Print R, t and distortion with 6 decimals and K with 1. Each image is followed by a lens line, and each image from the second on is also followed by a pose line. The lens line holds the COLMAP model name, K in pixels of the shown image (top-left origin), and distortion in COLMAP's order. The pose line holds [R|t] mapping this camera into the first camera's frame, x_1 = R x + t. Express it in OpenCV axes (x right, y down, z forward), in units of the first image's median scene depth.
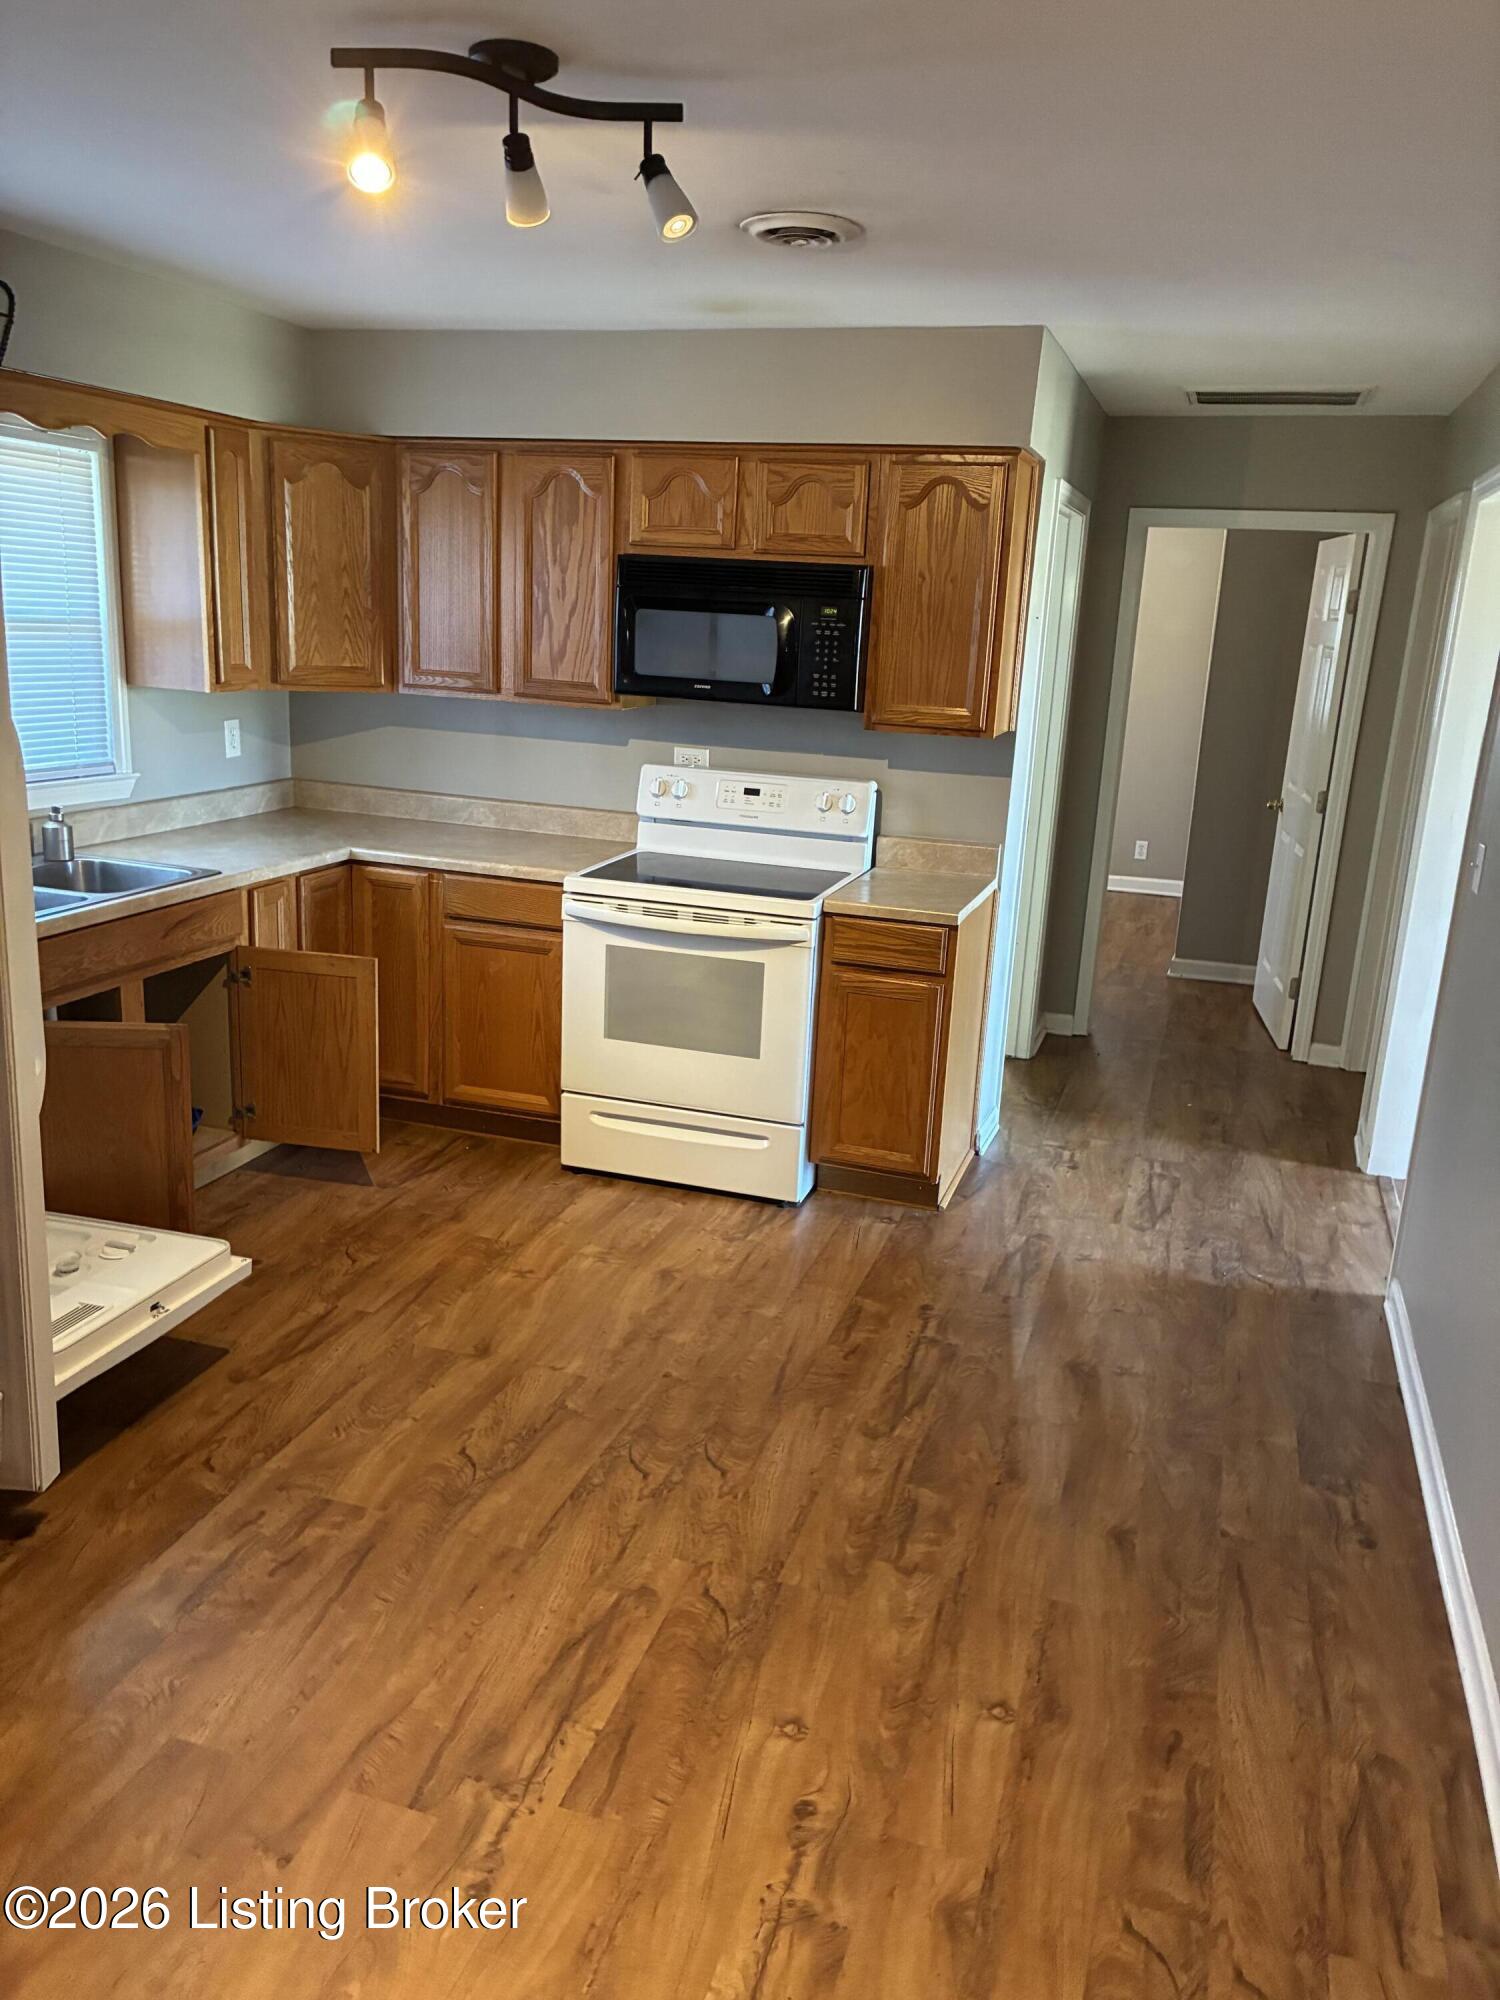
lens RADIAL K [[1533.3, 0, 742.8], [0, 1533.3, 998.5], [0, 0, 1]] dist [0.062768, -0.087374]
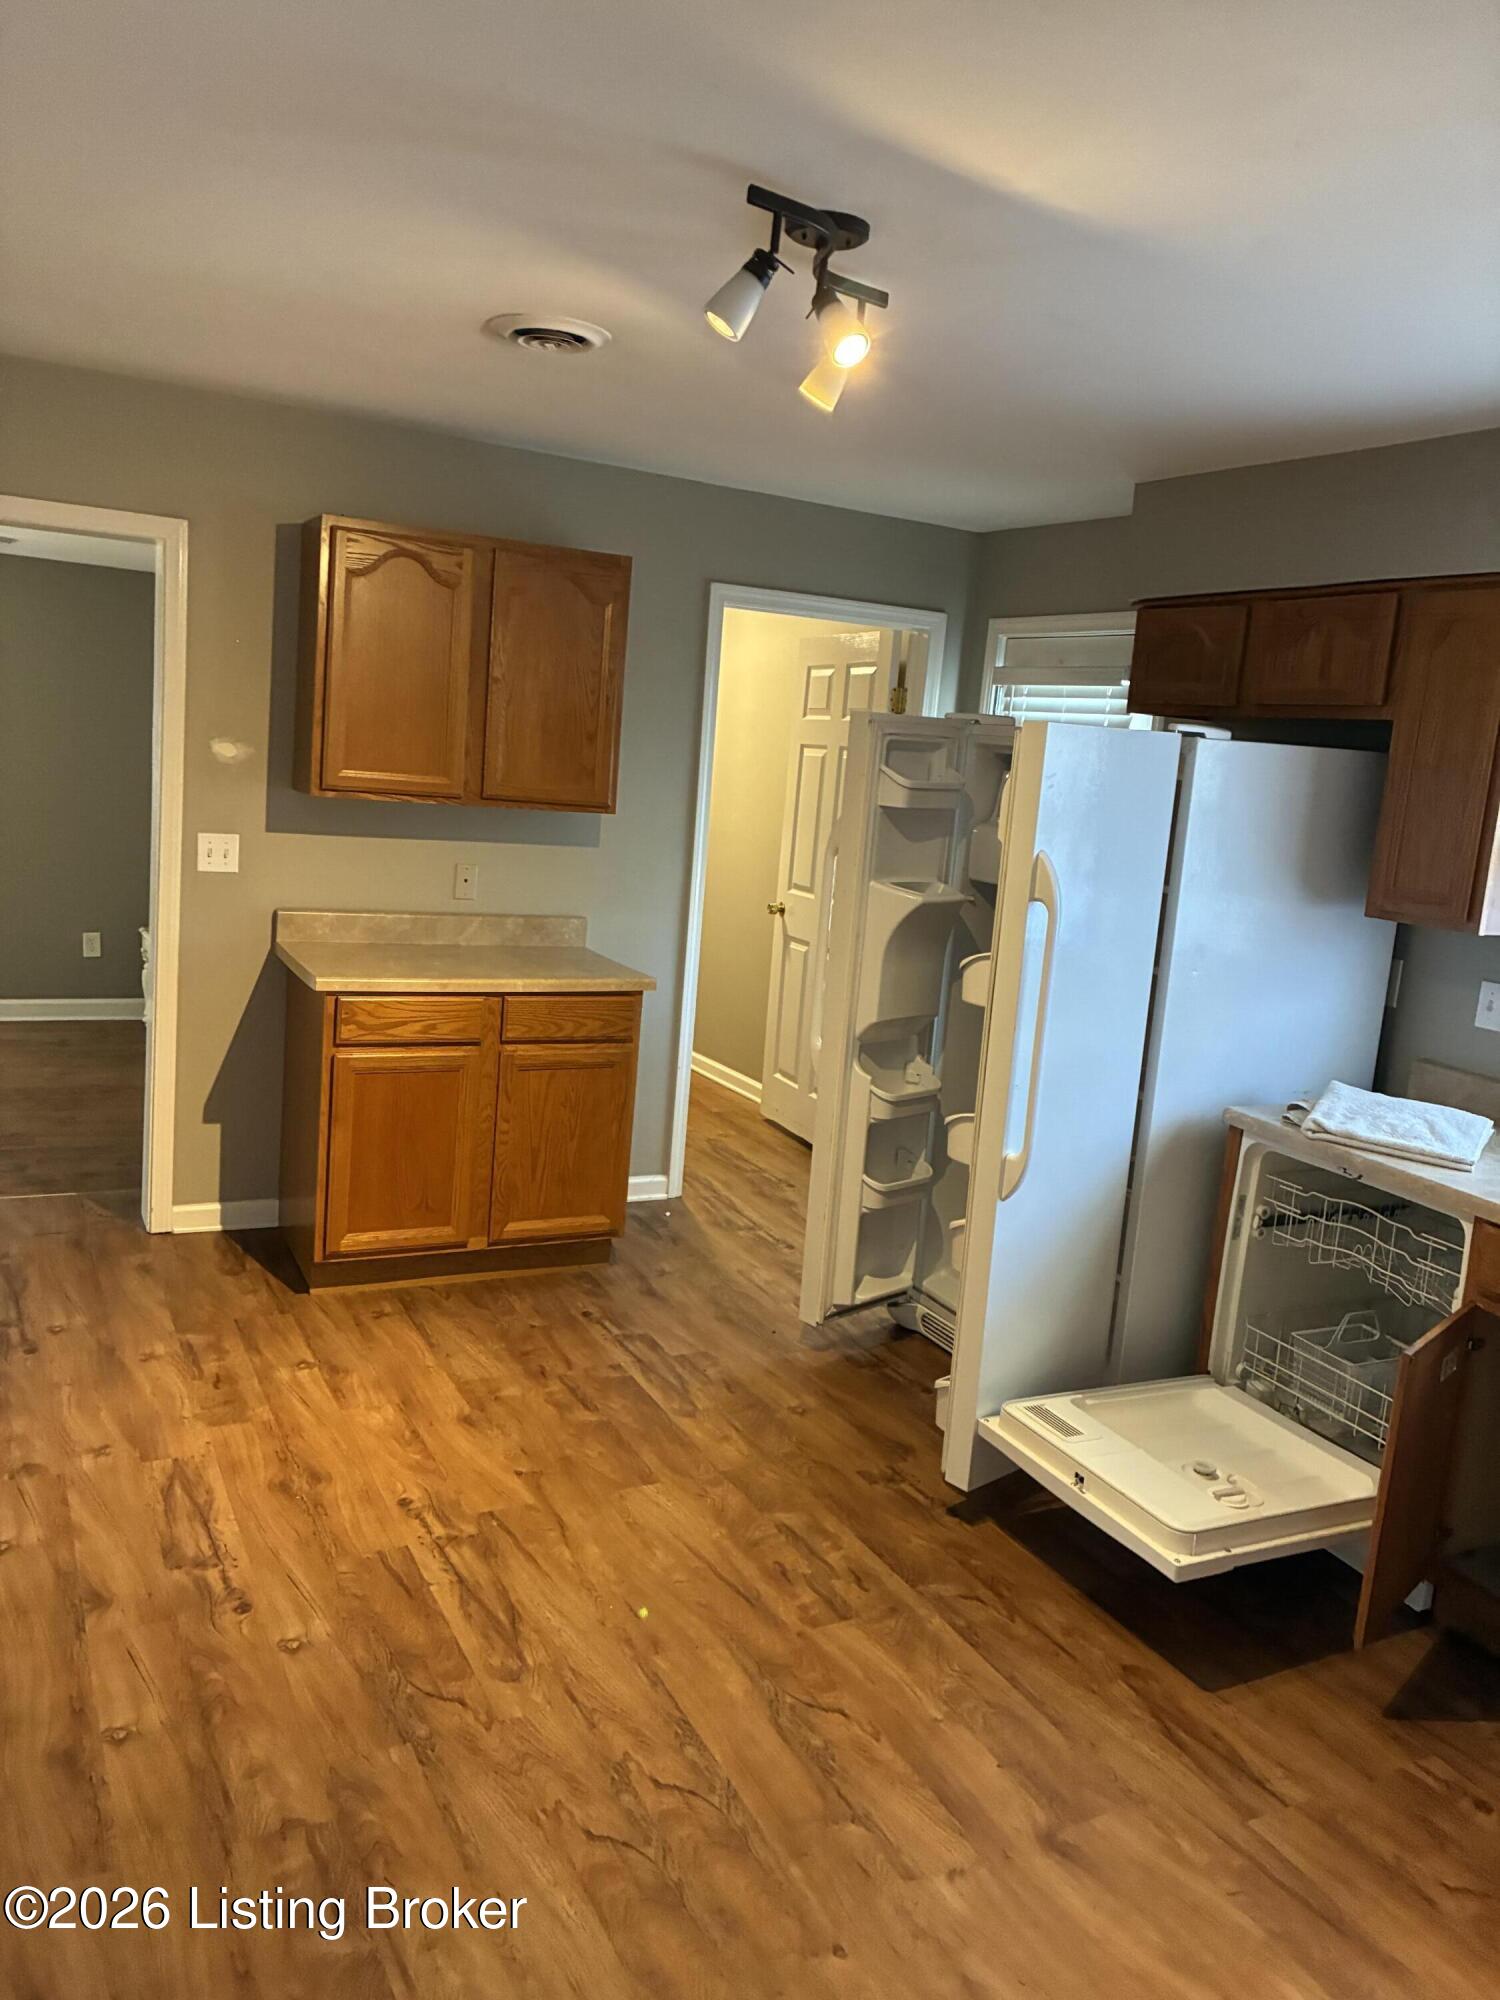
lens RADIAL K [[1533.3, 0, 742.8], [0, 1533.3, 998.5], [0, 0, 1]] dist [0.062768, -0.087374]
pose [[-0.711572, 0.009510, -0.702549, 0.535923], [-0.287525, 0.908410, 0.303514, -0.365951], [0.641089, 0.417972, -0.643665, 1.577337]]
